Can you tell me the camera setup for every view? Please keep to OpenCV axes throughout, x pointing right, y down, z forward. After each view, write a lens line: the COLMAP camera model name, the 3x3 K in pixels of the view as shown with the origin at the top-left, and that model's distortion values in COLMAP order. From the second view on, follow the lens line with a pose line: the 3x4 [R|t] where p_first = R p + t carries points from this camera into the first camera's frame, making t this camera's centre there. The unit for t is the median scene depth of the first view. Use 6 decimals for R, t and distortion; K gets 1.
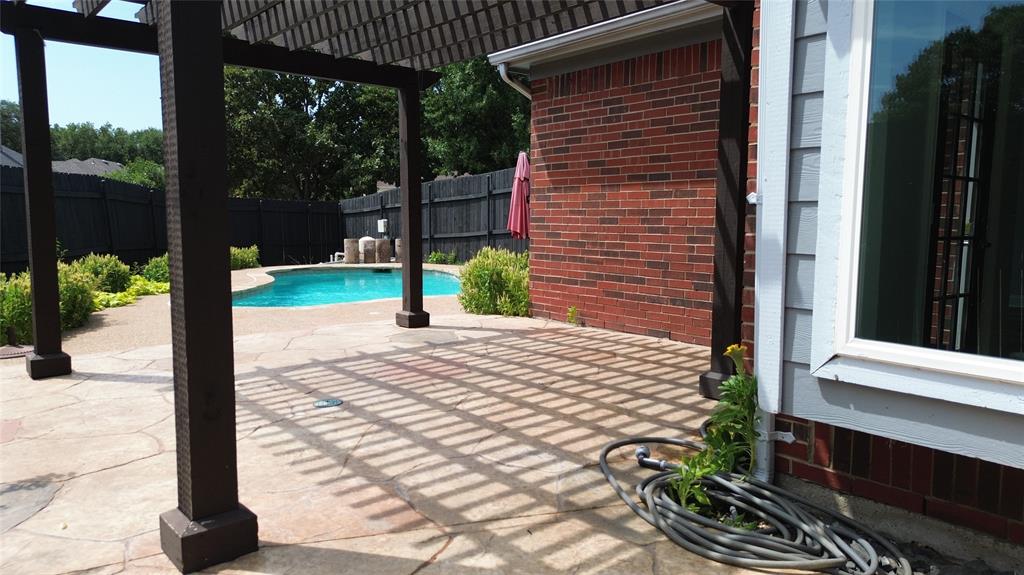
lens RADIAL K [[740.1, 0, 512.0], [0, 740.1, 287.5], [0, 0, 1]] dist [0.041767, -0.002142]
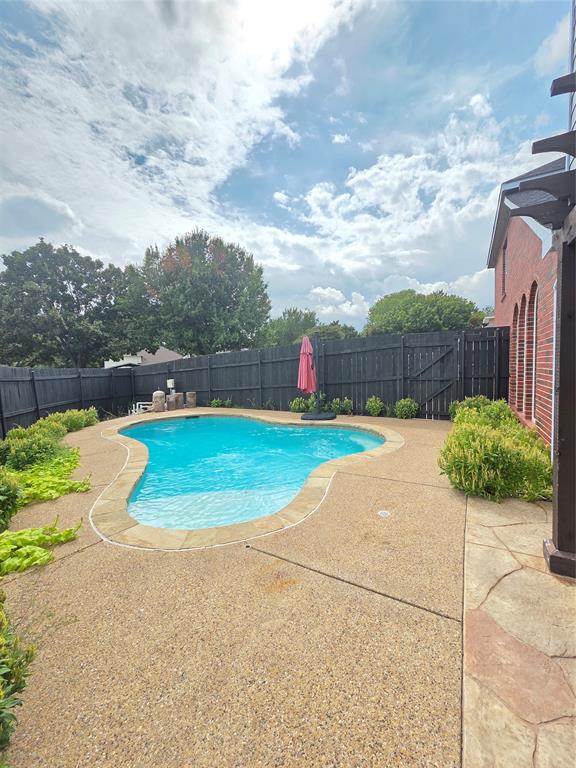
lens RADIAL K [[317.4, 0, 288.0], [0, 317.4, 384.0], [0, 0, 1]] dist [0.002674, 0.000446]
pose [[0.934657, -0.044641, 0.352738, -0.511256], [0.058620, 0.997858, -0.029042, -0.137930], [-0.350686, 0.047821, 0.935271, 0.852155]]
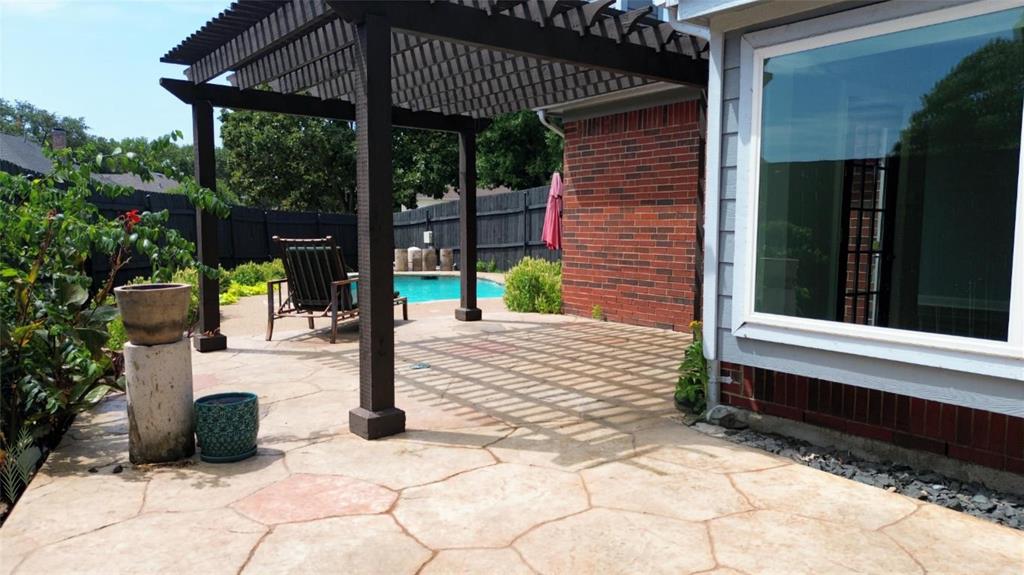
lens RADIAL K [[740.1, 0, 512.0], [0, 740.1, 287.5], [0, 0, 1]] dist [0.041767, -0.002142]
pose [[0.999043, 0.004233, -0.043523, -0.006636], [-0.004781, 0.999911, -0.012490, 0.012696], [0.043466, 0.012687, 0.998974, -0.252451]]
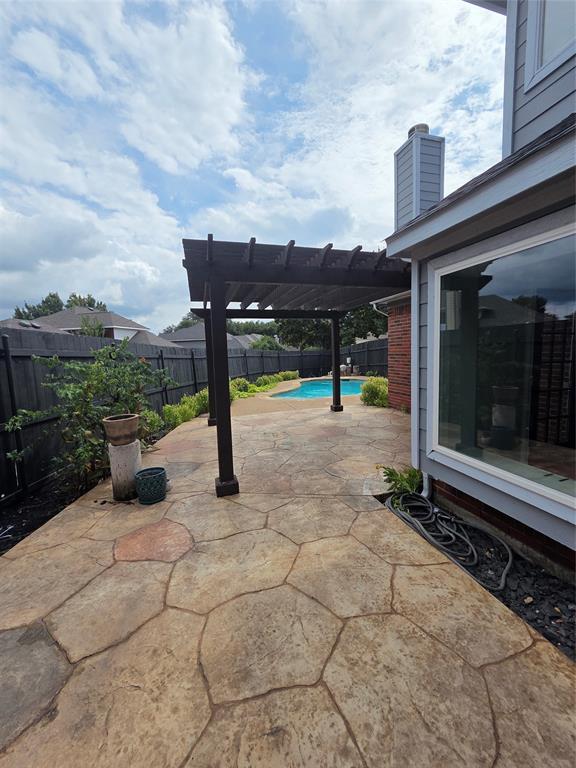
lens RADIAL K [[317.4, 0, 288.0], [0, 317.4, 384.0], [0, 0, 1]] dist [0.002674, 0.000446]
pose [[0.918273, 0.005964, -0.395904, 0.145972], [-0.001099, 0.999921, 0.012515, -0.053086], [0.395947, -0.011057, 0.918207, -0.068718]]
